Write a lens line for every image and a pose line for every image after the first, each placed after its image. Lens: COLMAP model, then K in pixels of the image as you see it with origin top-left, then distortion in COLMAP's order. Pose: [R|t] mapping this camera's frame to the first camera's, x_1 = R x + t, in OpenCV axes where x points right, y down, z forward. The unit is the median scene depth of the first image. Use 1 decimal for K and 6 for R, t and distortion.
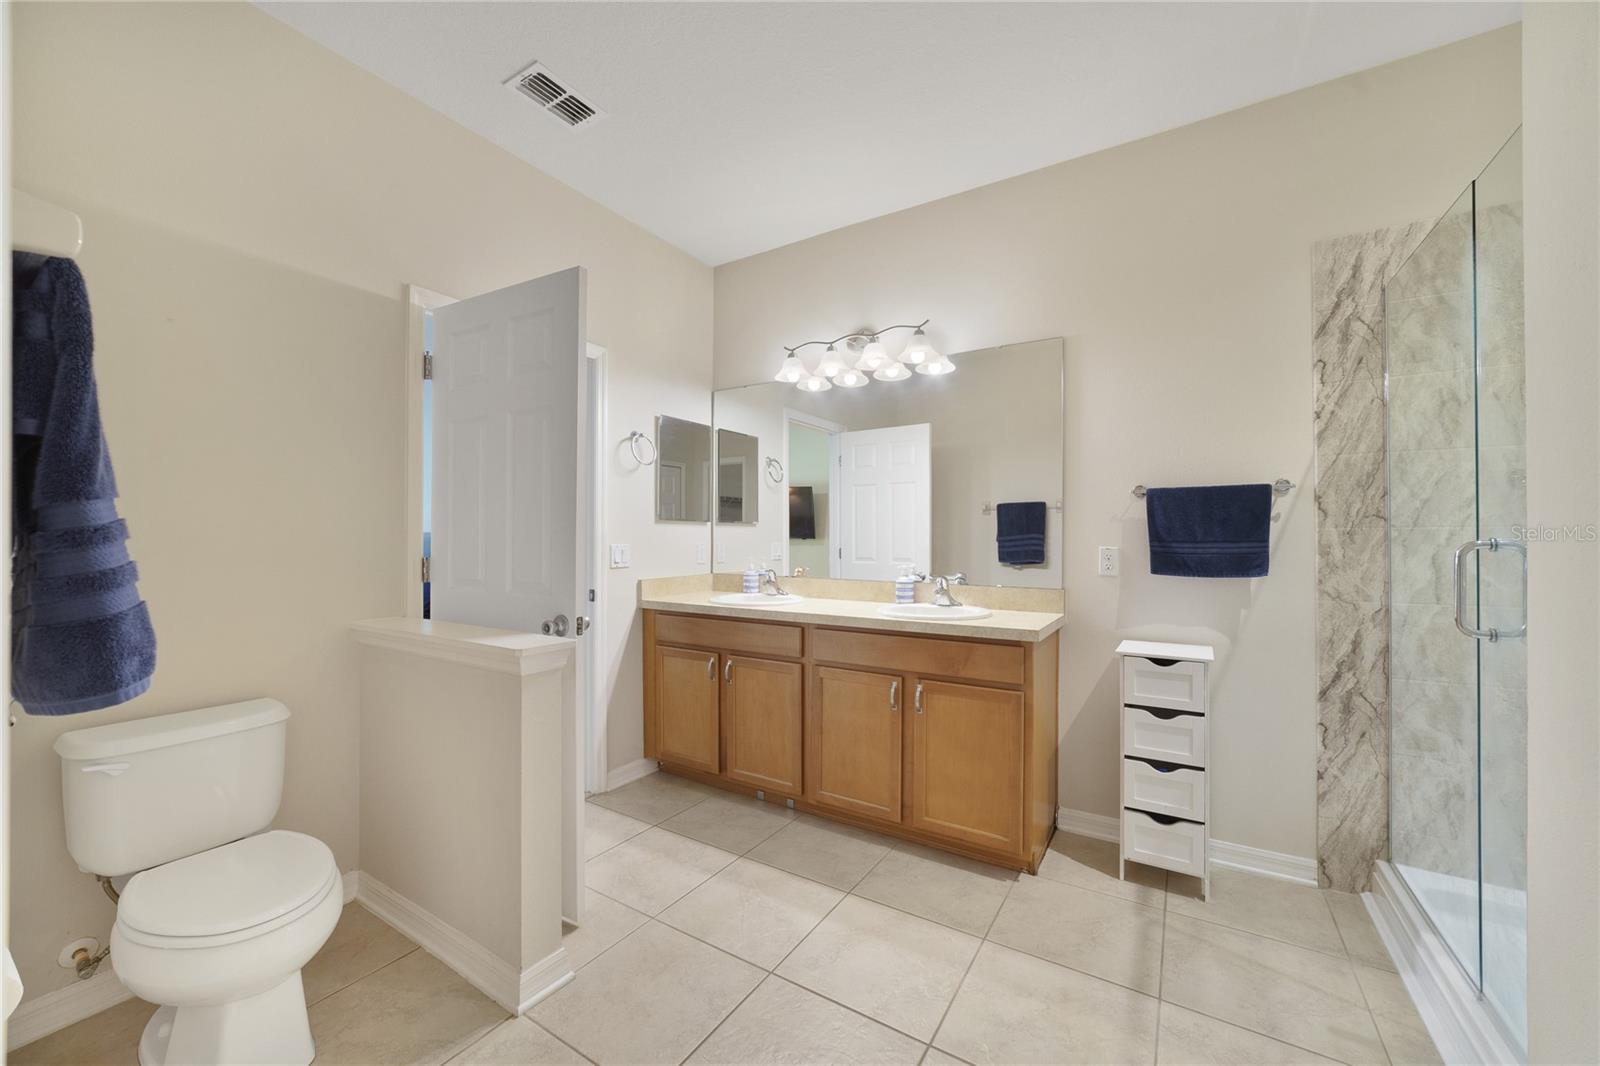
lens RADIAL K [[613.0, 0, 797.2], [0, 613.0, 537.2], [0, 0, 1]] dist [-0.017323, 0.006466]
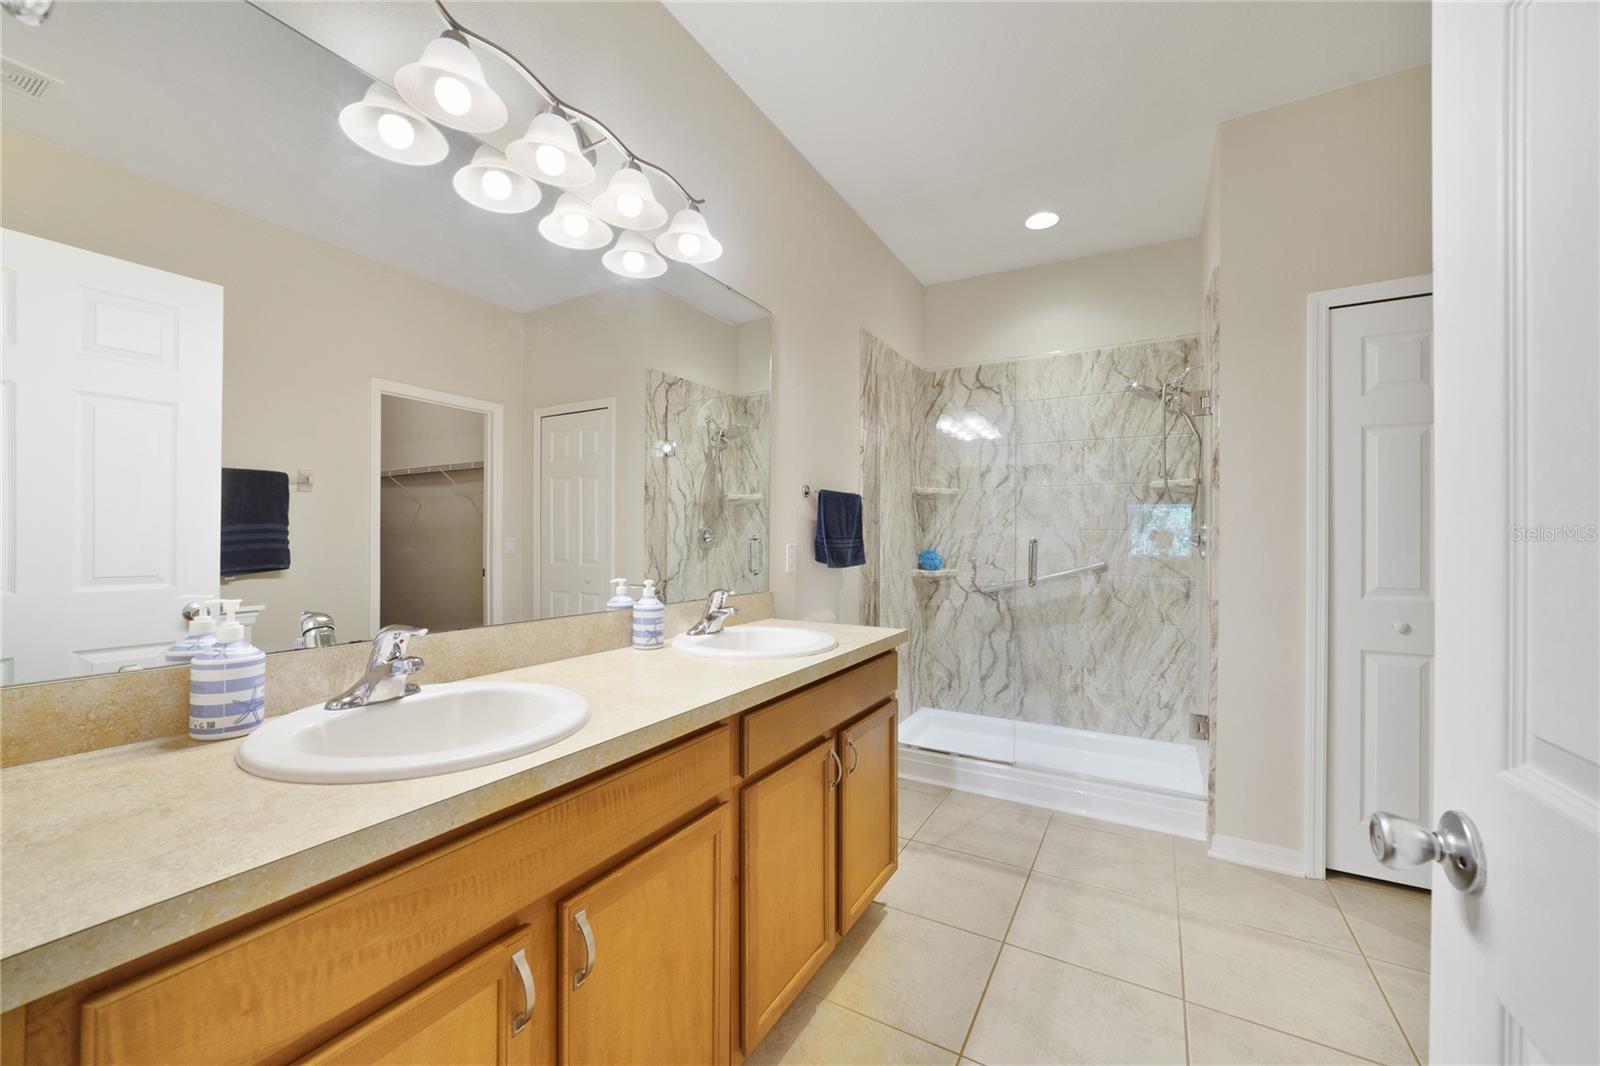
lens RADIAL K [[613.0, 0, 791.1], [0, 613.0, 540.5], [0, 0, 1]] dist [-0.017323, 0.006466]
pose [[-0.030960, -0.007424, 0.999493, -0.511714], [-0.015134, 0.999861, 0.006958, 0.003076], [-0.999406, -0.014910, -0.031068, 1.060984]]
